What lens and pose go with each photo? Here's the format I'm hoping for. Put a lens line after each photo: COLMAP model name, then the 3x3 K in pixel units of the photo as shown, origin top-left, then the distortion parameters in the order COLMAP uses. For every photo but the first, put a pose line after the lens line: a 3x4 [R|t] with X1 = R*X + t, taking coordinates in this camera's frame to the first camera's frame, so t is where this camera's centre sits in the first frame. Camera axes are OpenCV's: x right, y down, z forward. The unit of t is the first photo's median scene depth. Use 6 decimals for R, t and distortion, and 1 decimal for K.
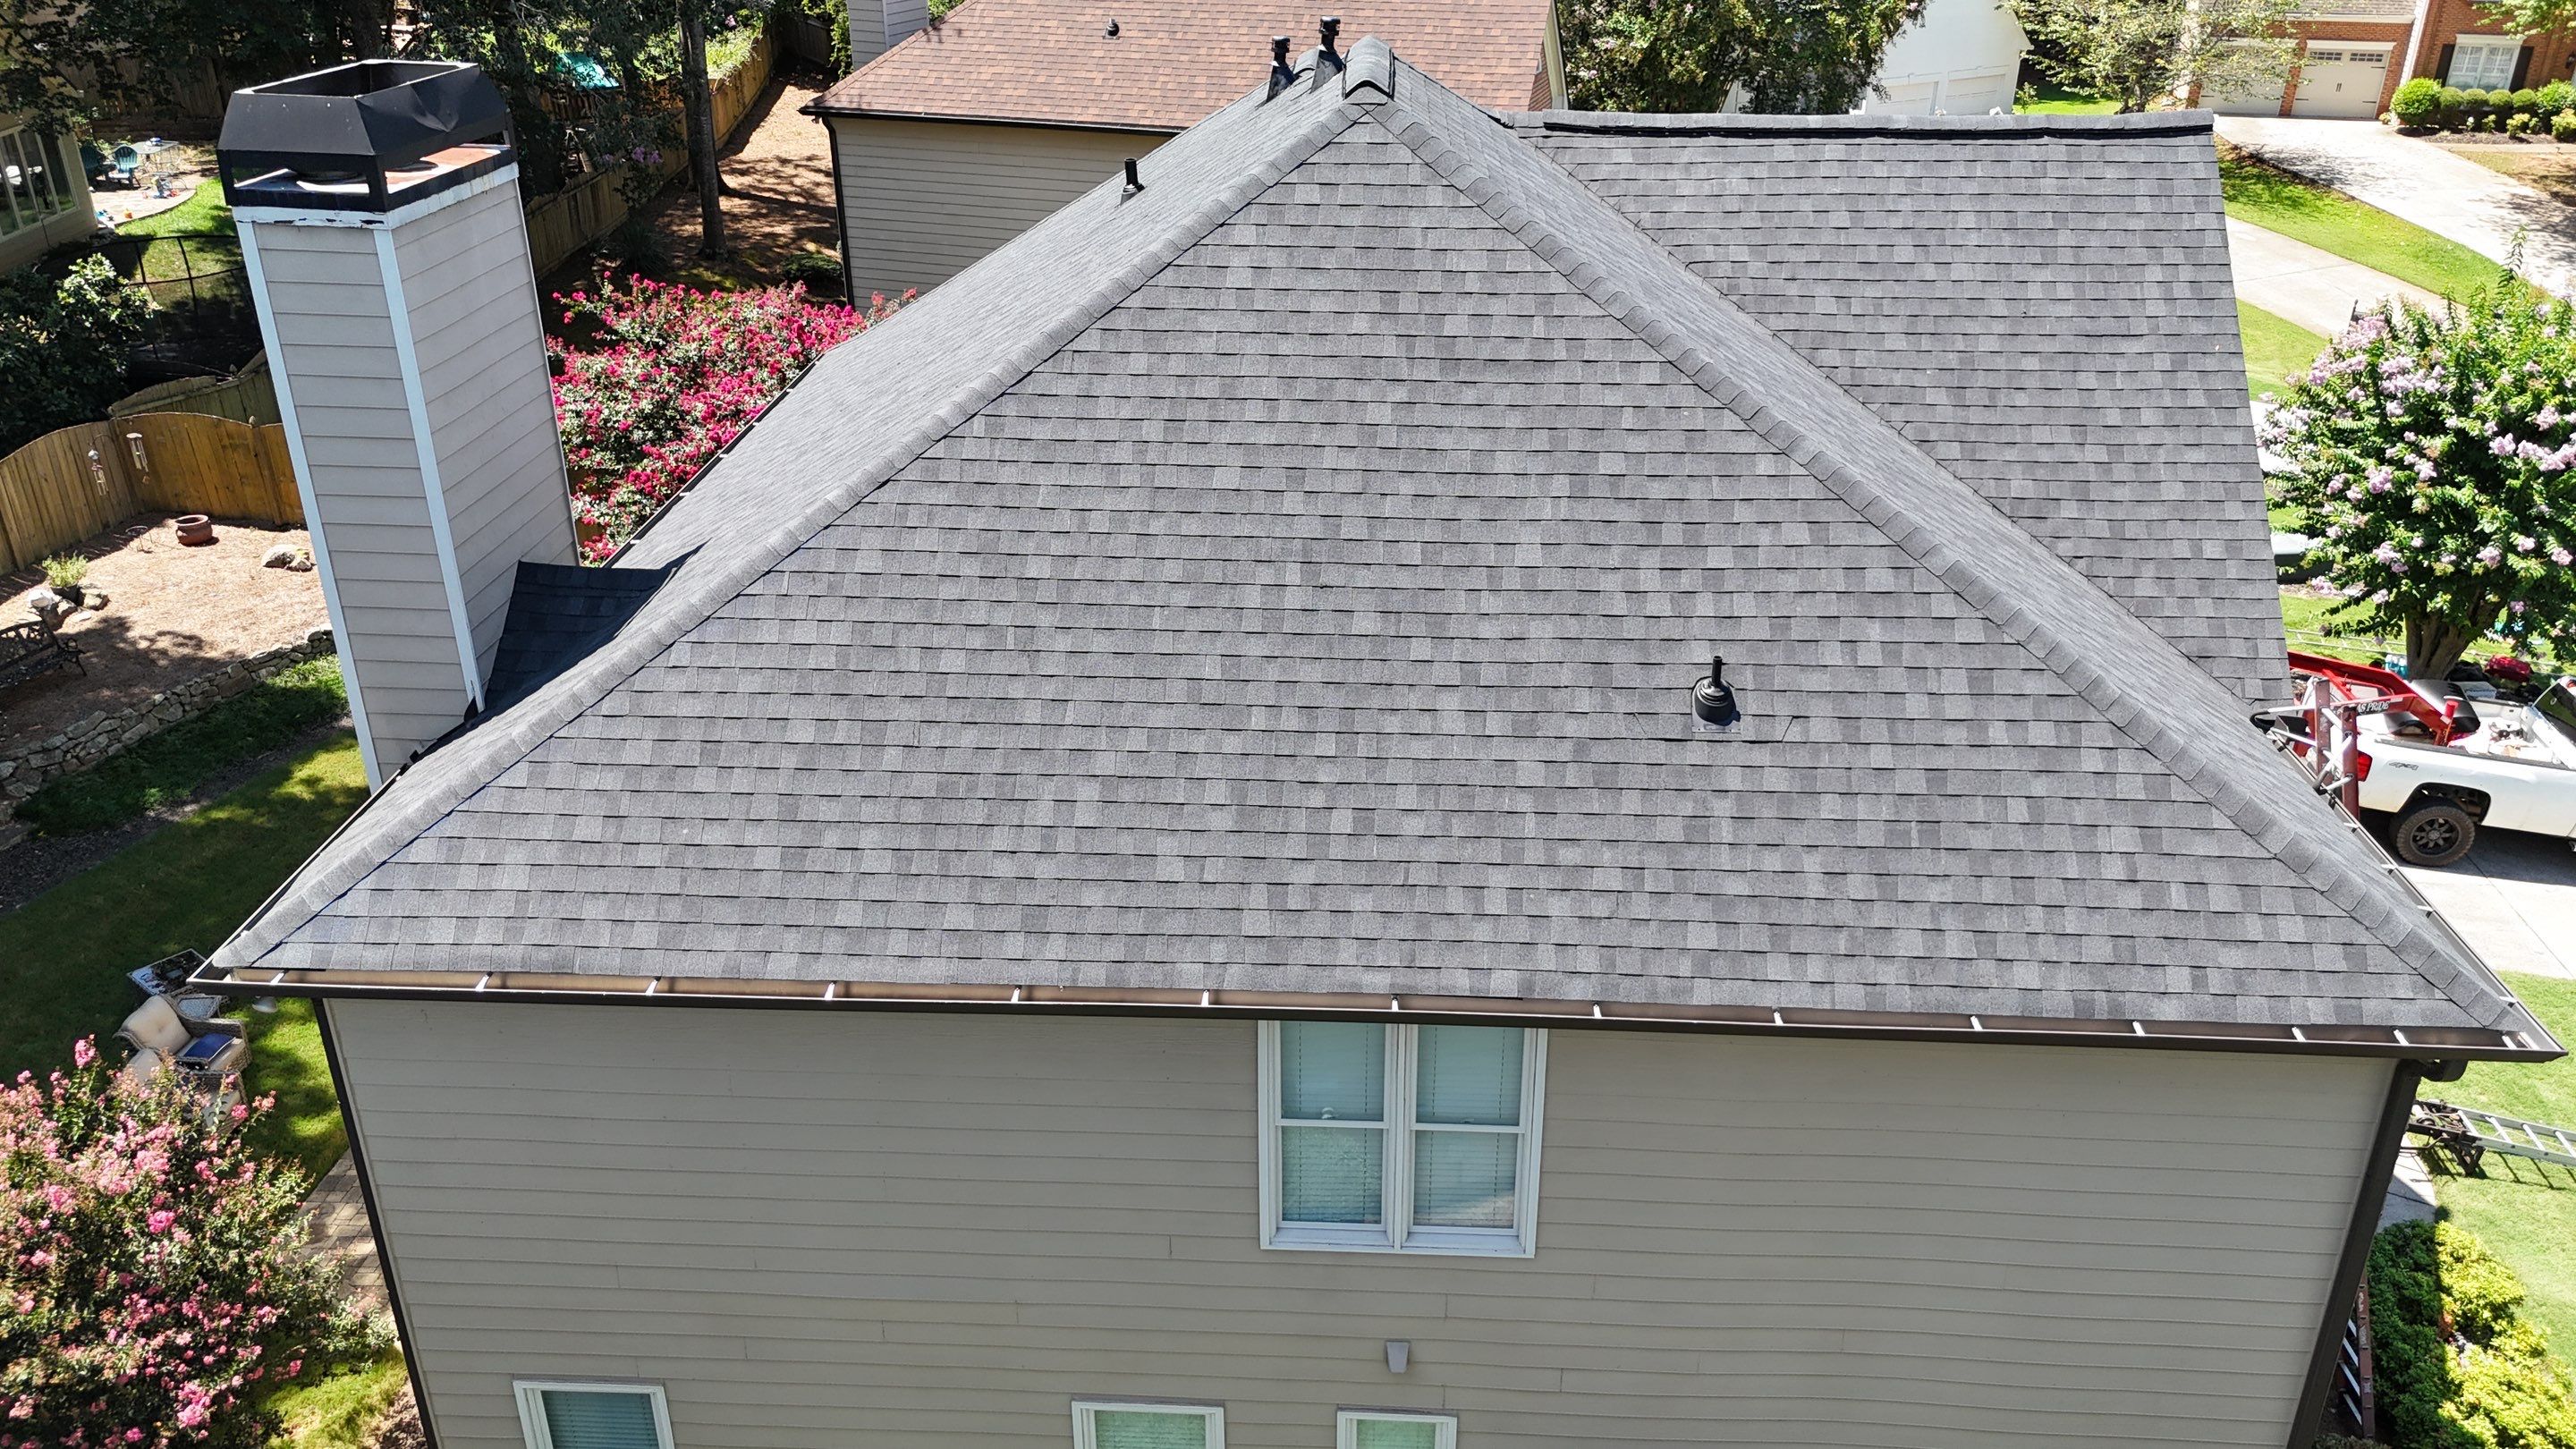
lens RADIAL K [[1905.8, 0, 1287.9], [0, 1905.8, 694.5], [0, 0, 1]] dist [0.058501, -0.070133]
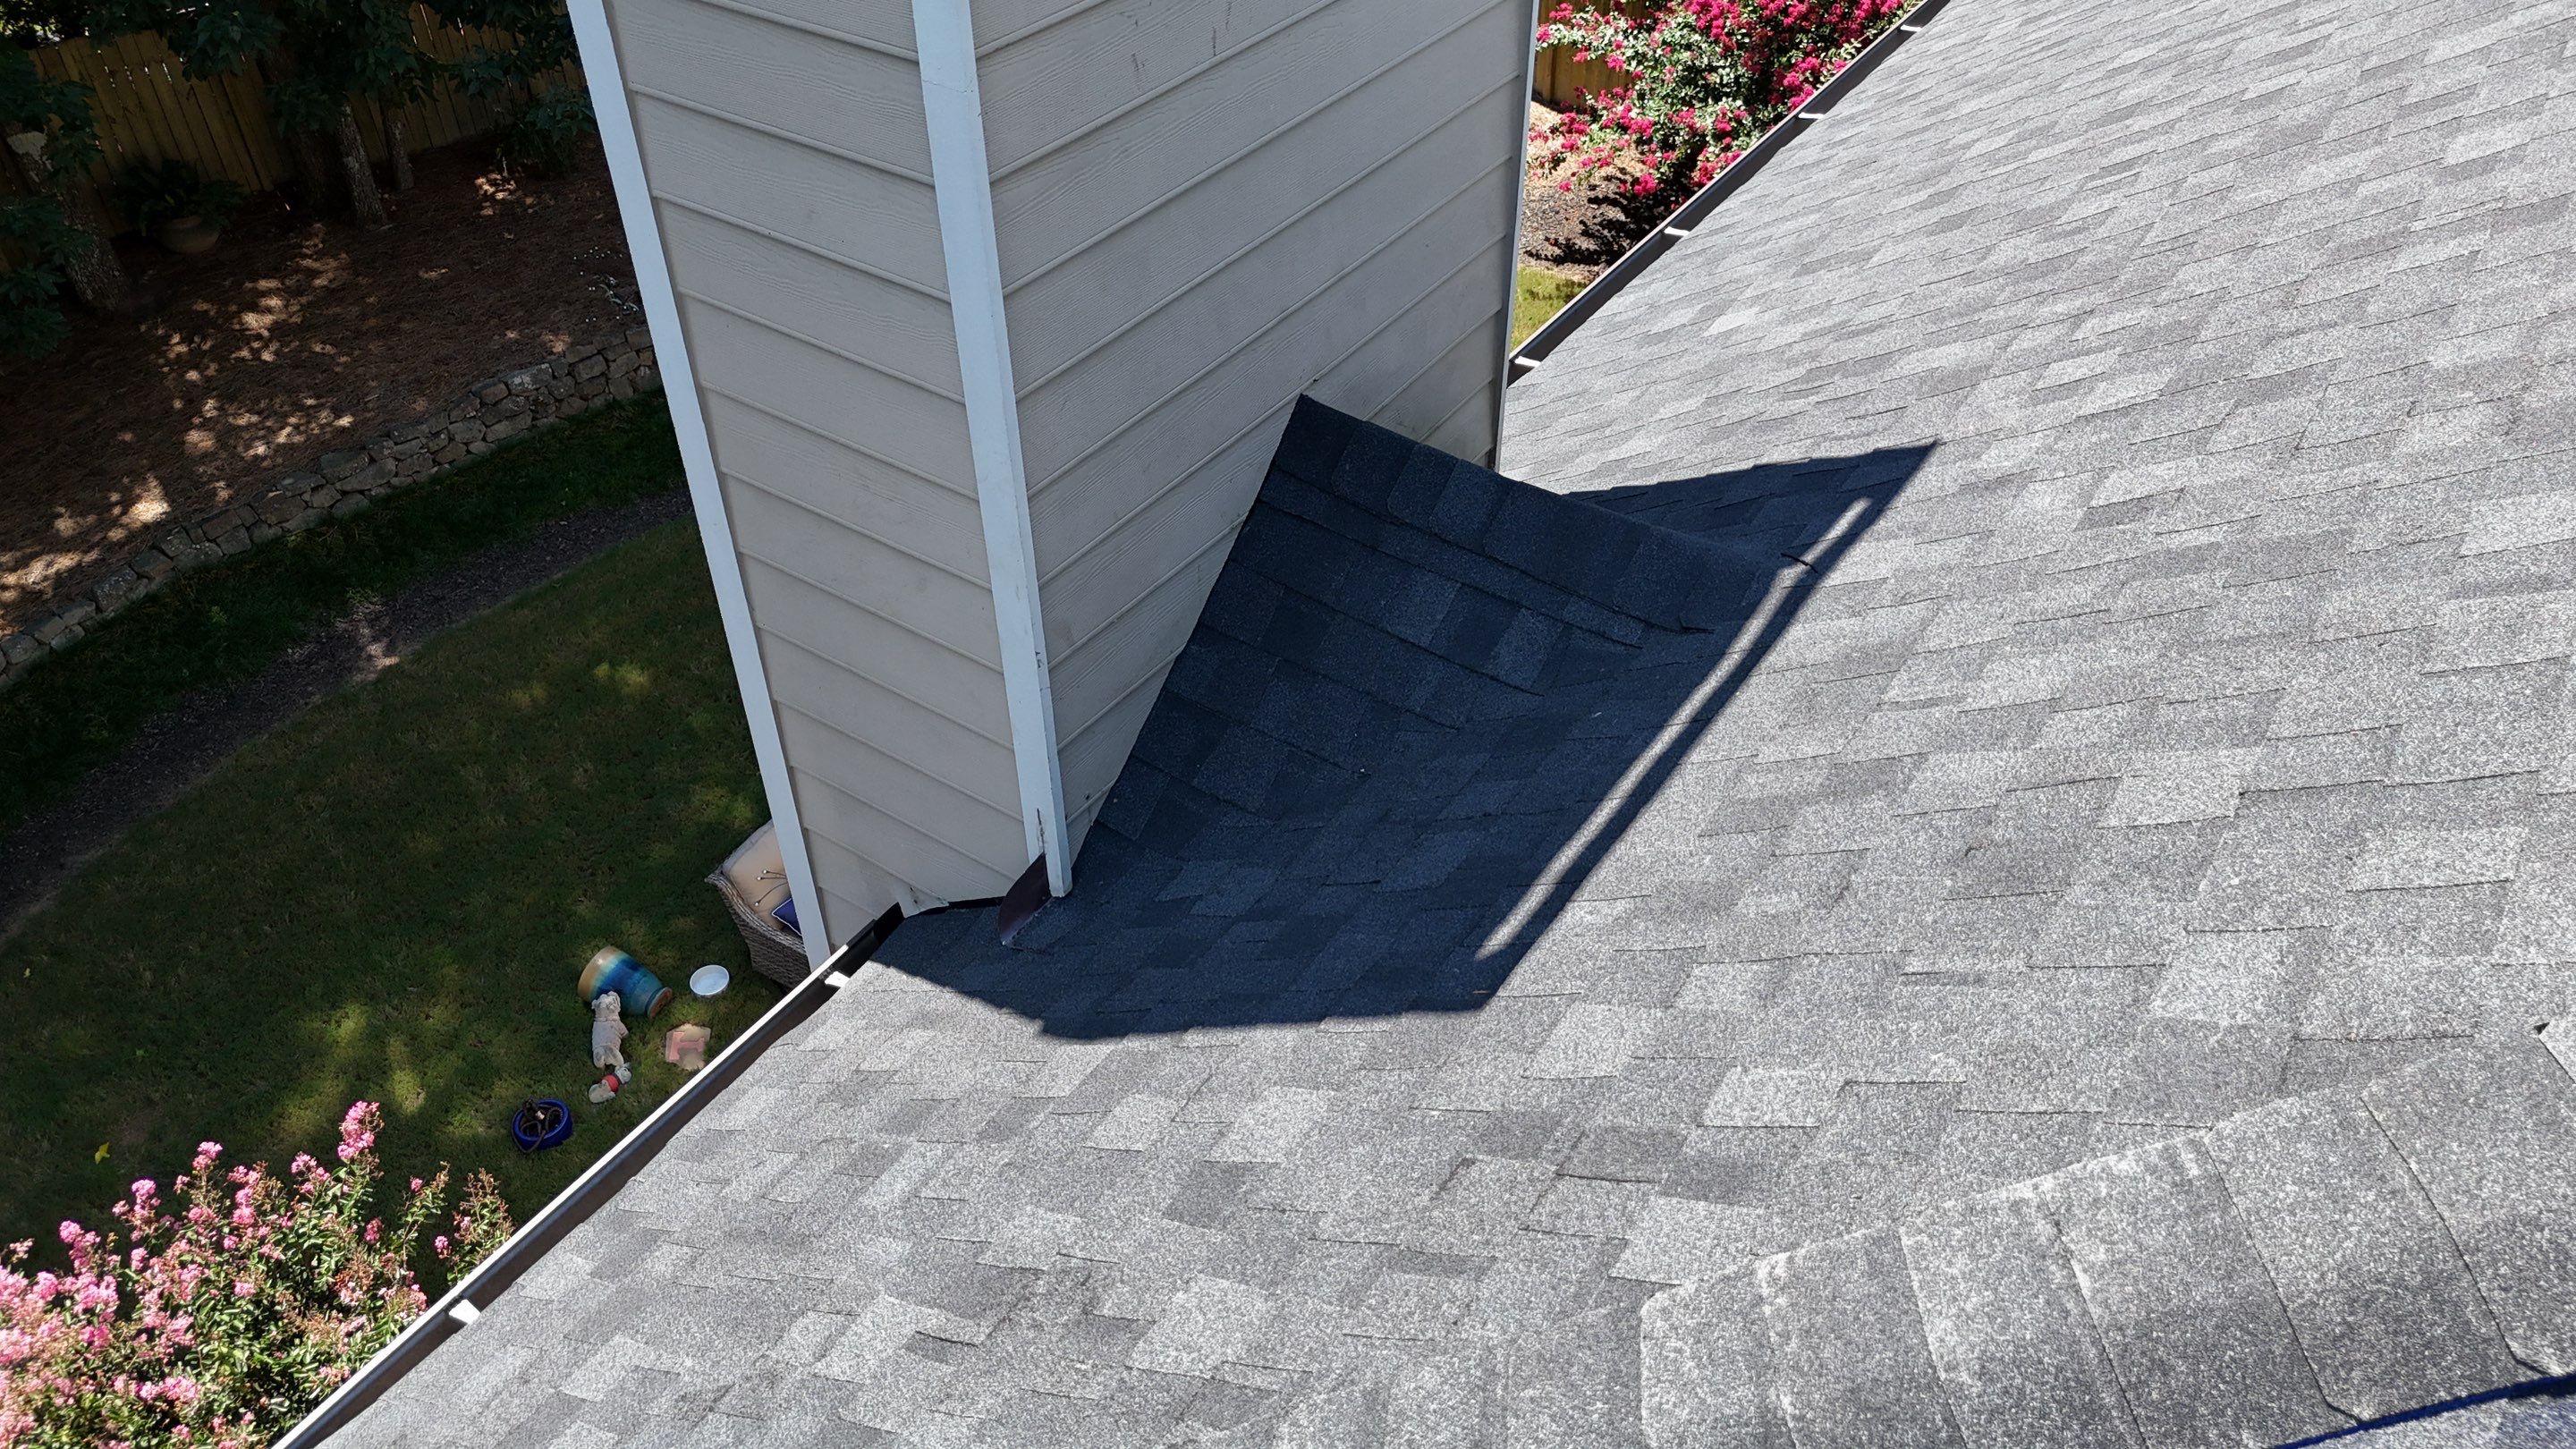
lens RADIAL K [[1905.8, 0, 1287.9], [0, 1905.8, 694.5], [0, 0, 1]] dist [0.058501, -0.070133]
pose [[0.856819, 0.317013, -0.406650, -0.266467], [-0.208464, 0.934316, 0.289130, -0.112263], [0.471597, -0.162961, 0.866625, 0.734363]]
